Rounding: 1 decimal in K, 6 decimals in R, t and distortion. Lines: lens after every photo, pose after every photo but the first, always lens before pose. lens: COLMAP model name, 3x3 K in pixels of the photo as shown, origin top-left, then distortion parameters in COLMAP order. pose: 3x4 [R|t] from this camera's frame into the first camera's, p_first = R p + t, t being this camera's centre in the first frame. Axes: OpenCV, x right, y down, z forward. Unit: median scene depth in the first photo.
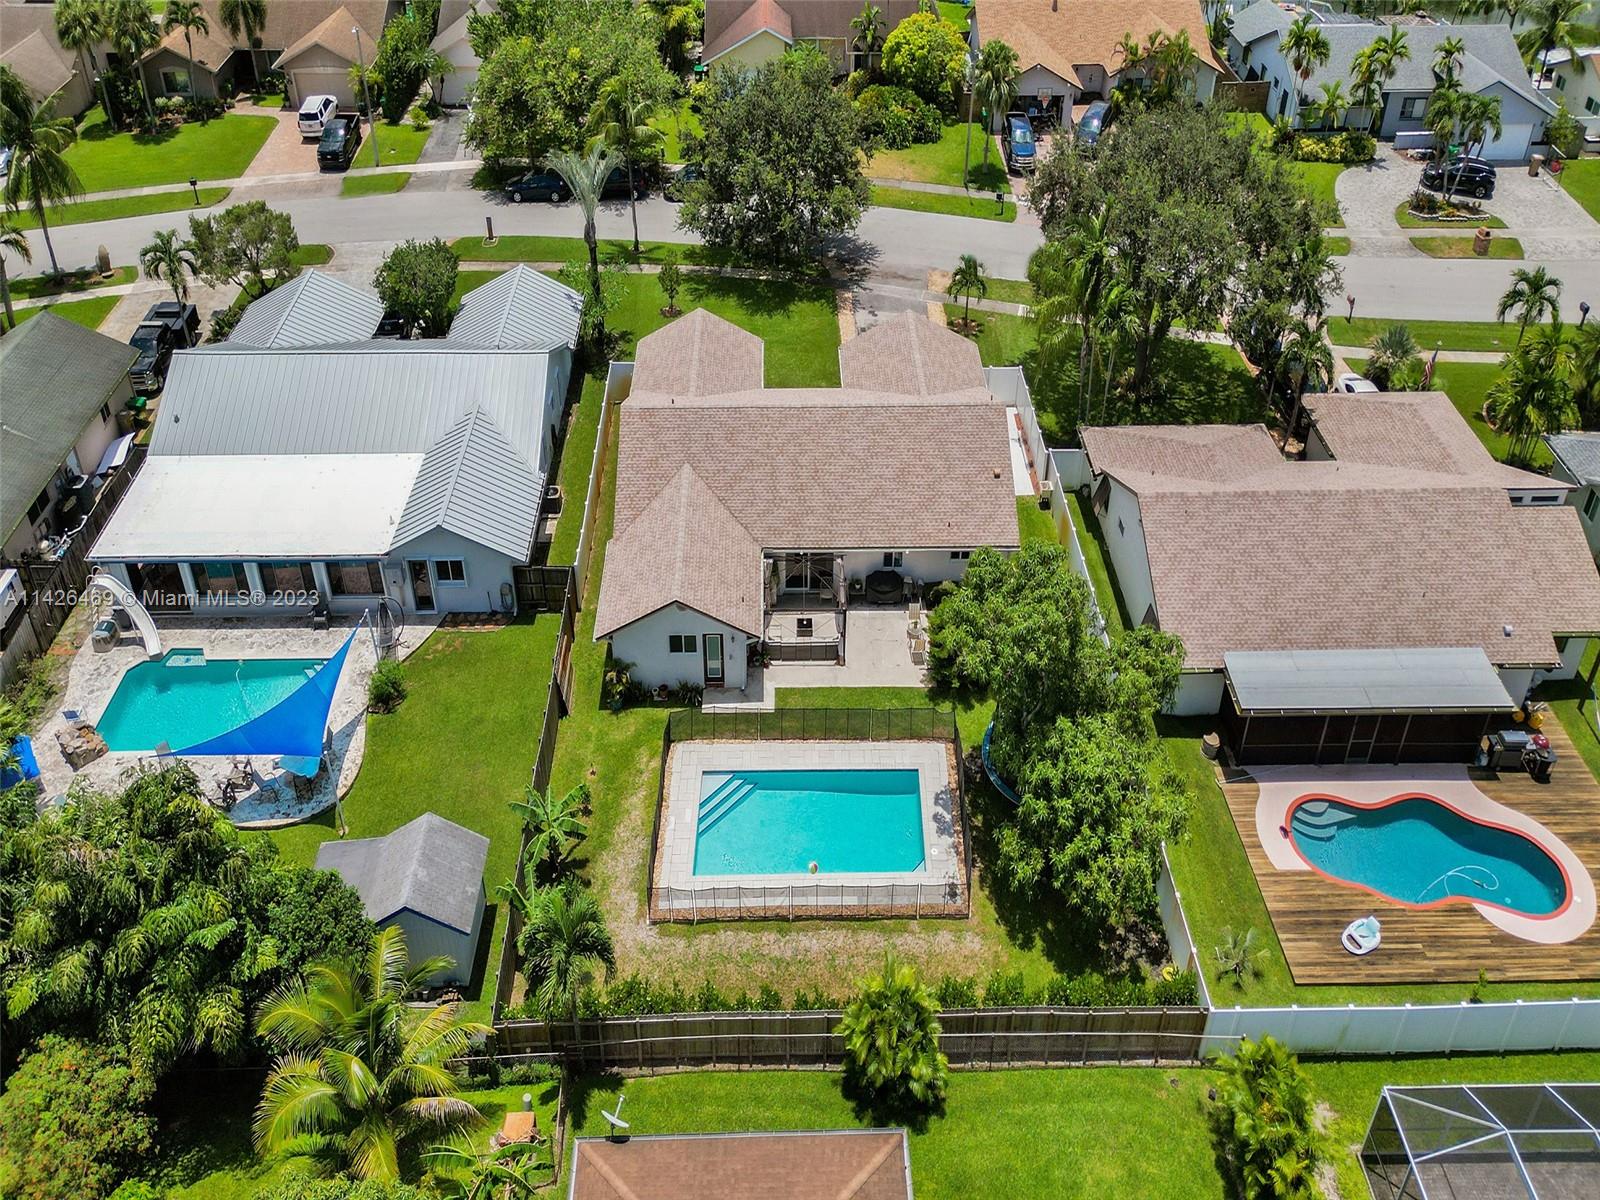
lens RADIAL K [[917.7, 0, 792.6], [0, 917.7, 597.5], [0, 0, 1]] dist [0.080776, -0.039002]
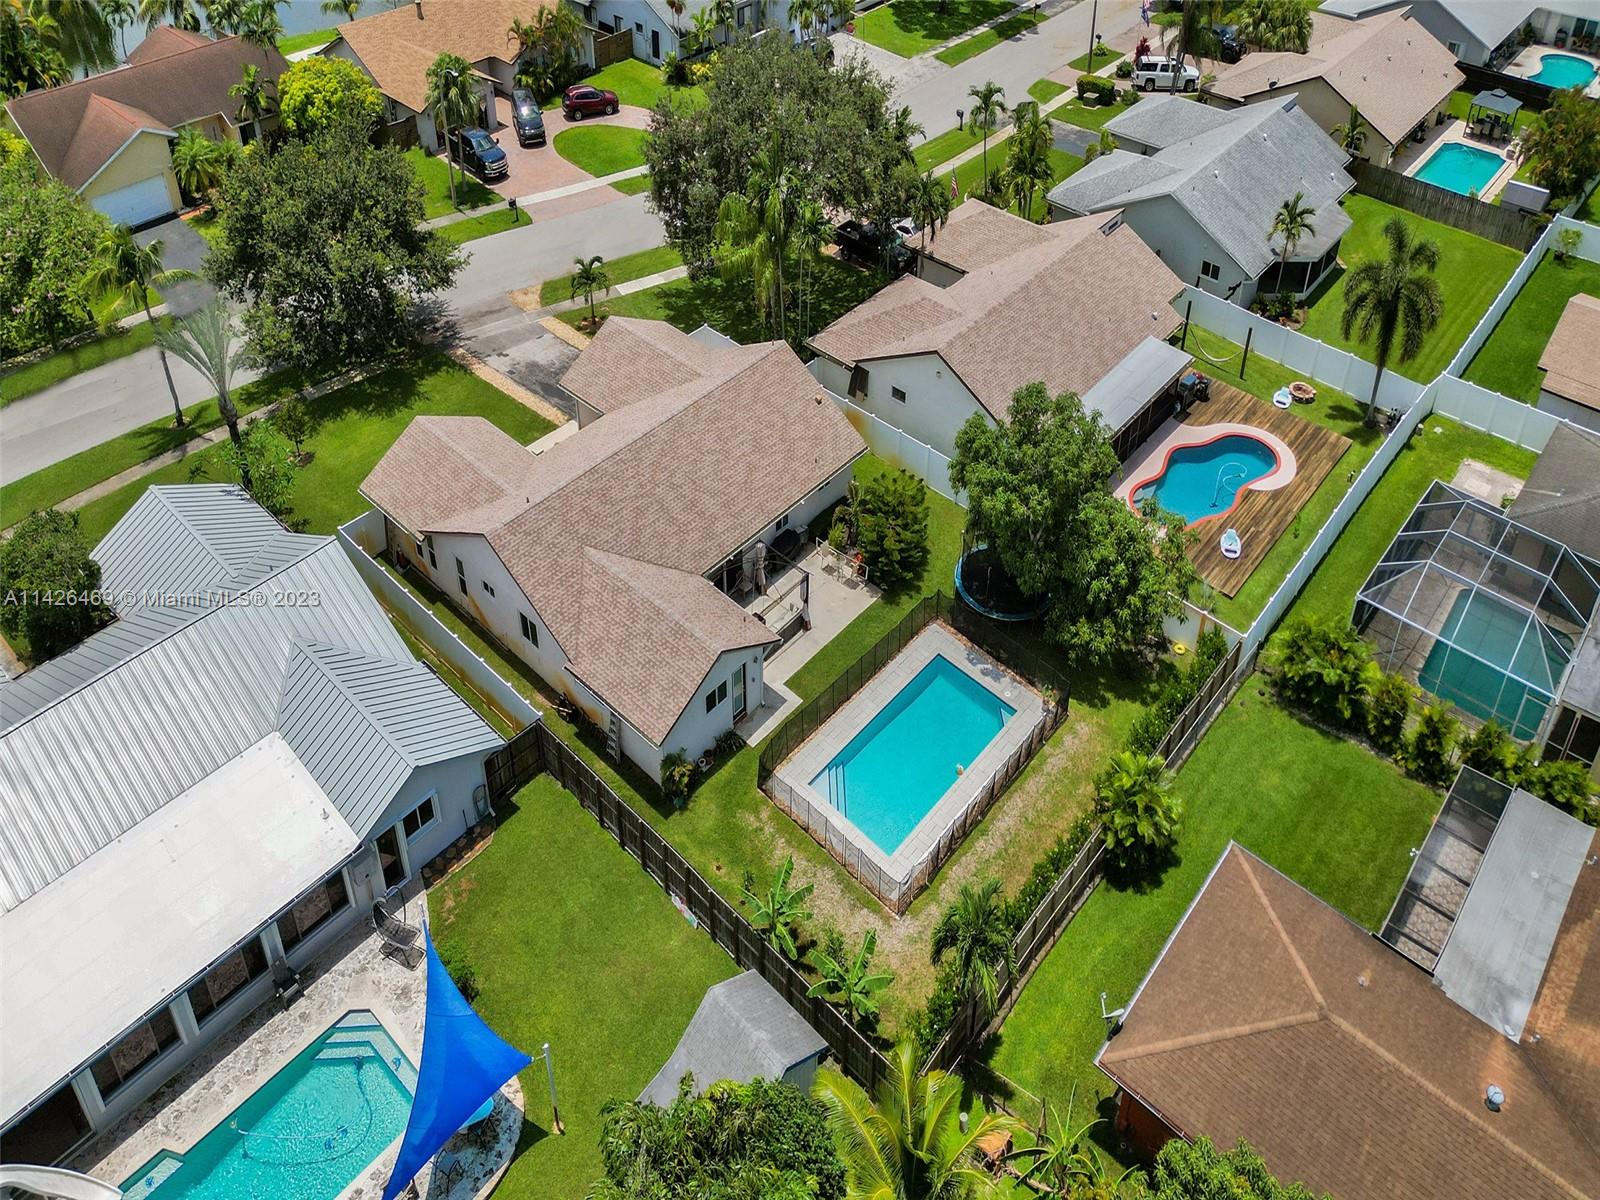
lens RADIAL K [[917.7, 0, 792.6], [0, 917.7, 597.5], [0, 0, 1]] dist [0.080776, -0.039002]
pose [[0.679424, -0.566572, 0.466240, -0.424805], [0.564128, 0.809672, 0.161837, -0.134412], [-0.469194, 0.153063, 0.869729, 0.103879]]
